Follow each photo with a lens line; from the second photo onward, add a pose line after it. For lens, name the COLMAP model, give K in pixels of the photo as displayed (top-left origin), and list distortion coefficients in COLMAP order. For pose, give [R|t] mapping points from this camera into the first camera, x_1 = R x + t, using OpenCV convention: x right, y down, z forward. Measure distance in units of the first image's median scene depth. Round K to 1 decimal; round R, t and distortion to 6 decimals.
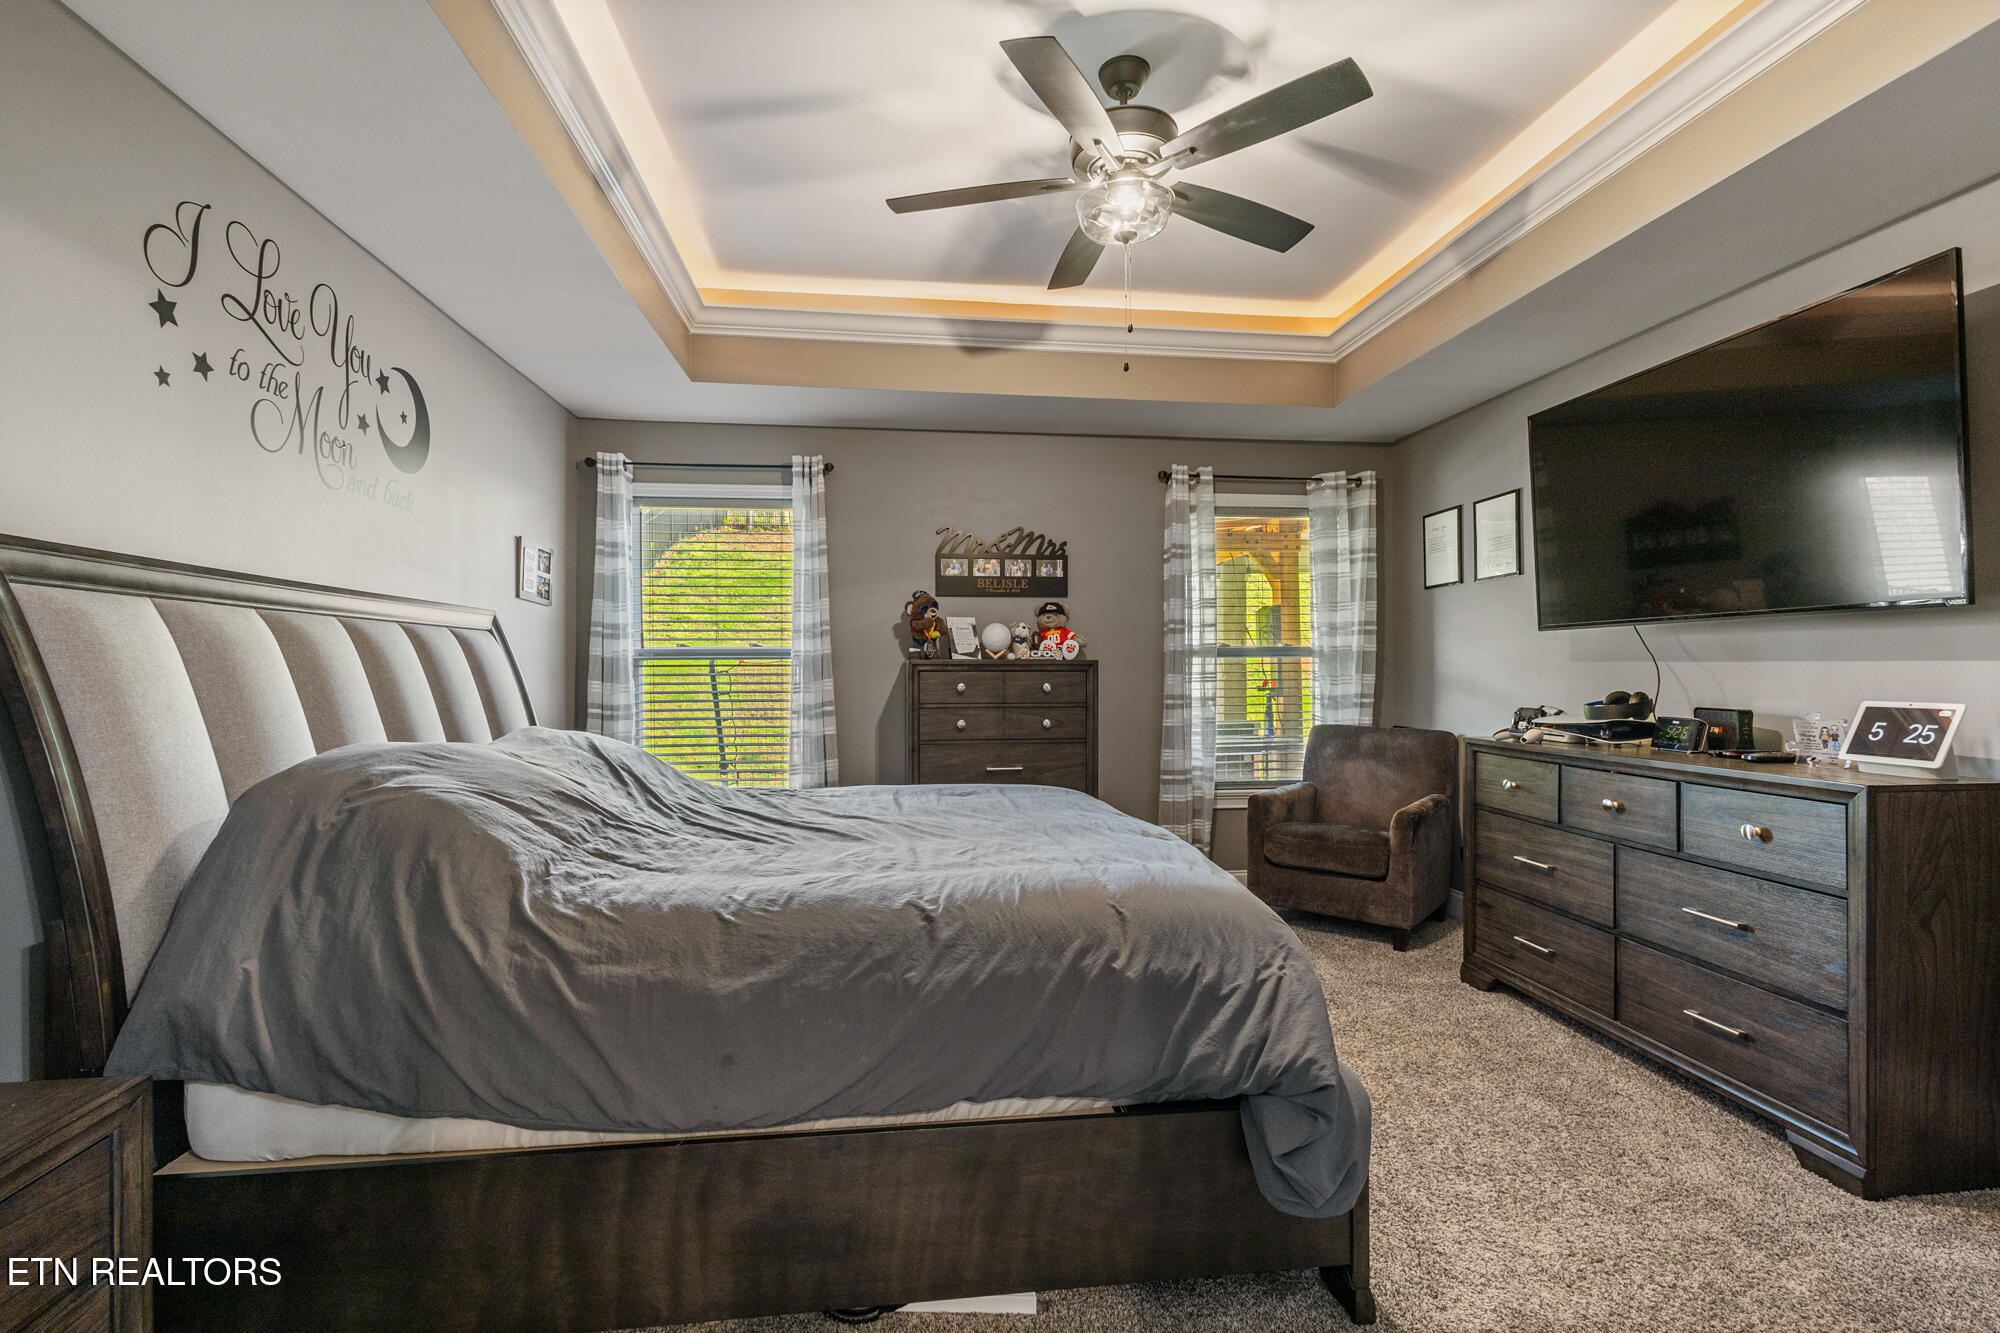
lens RADIAL K [[923.2, 0, 1008.5], [0, 923.2, 666.0], [0, 0, 1]] dist [0.009444, -0.002882]
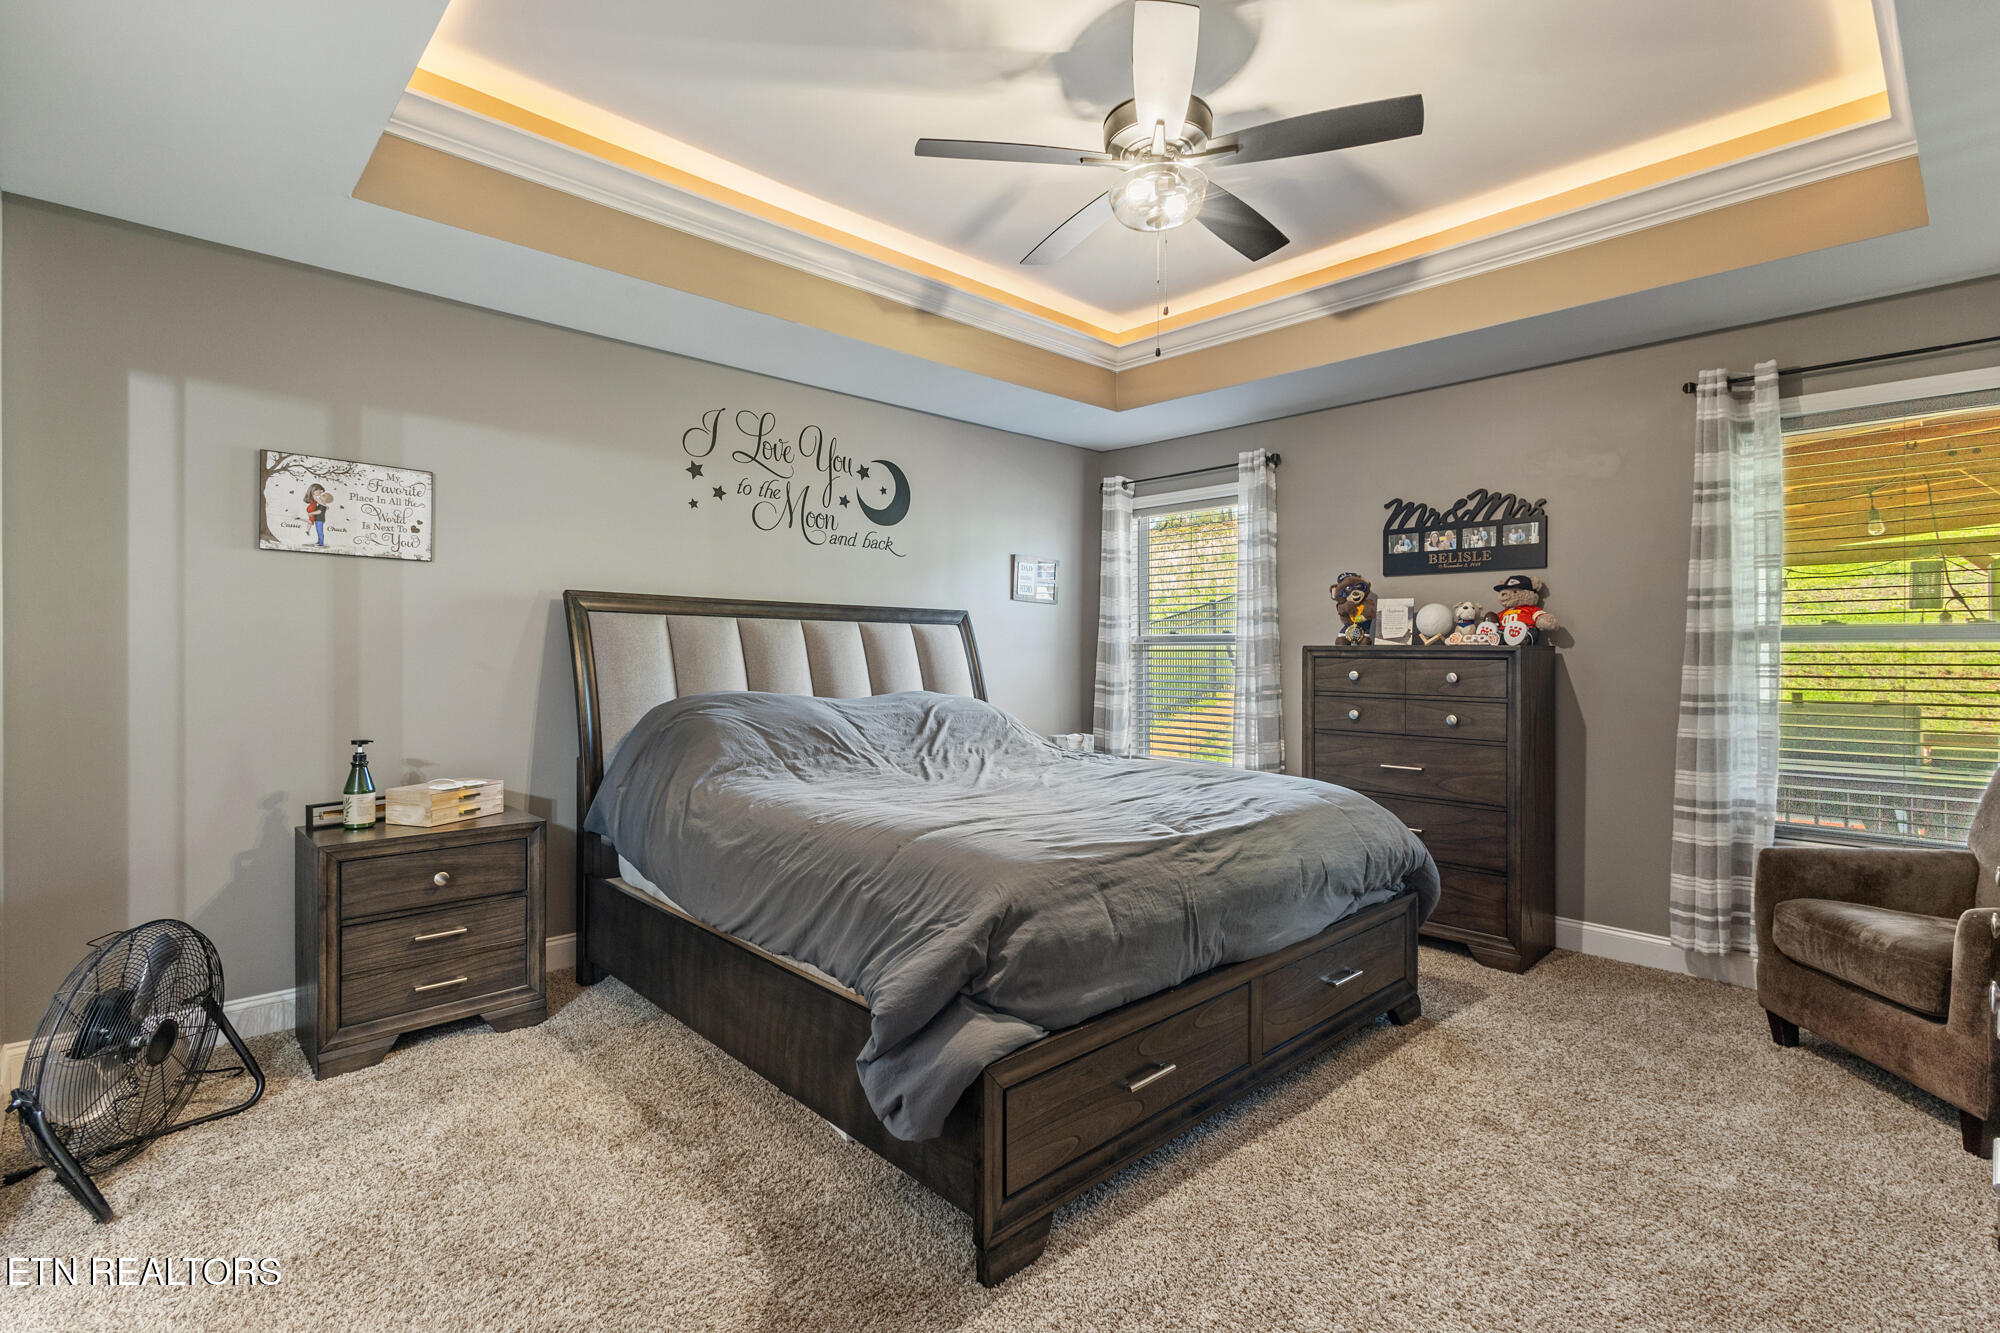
lens RADIAL K [[923.2, 0, 994.3], [0, 923.2, 653.2], [0, 0, 1]] dist [0.009444, -0.002882]
pose [[0.591216, 0.006830, -0.806485, 0.457764], [-0.005966, 0.999974, 0.004096, -0.000671], [0.806491, 0.002390, 0.591241, 0.146030]]
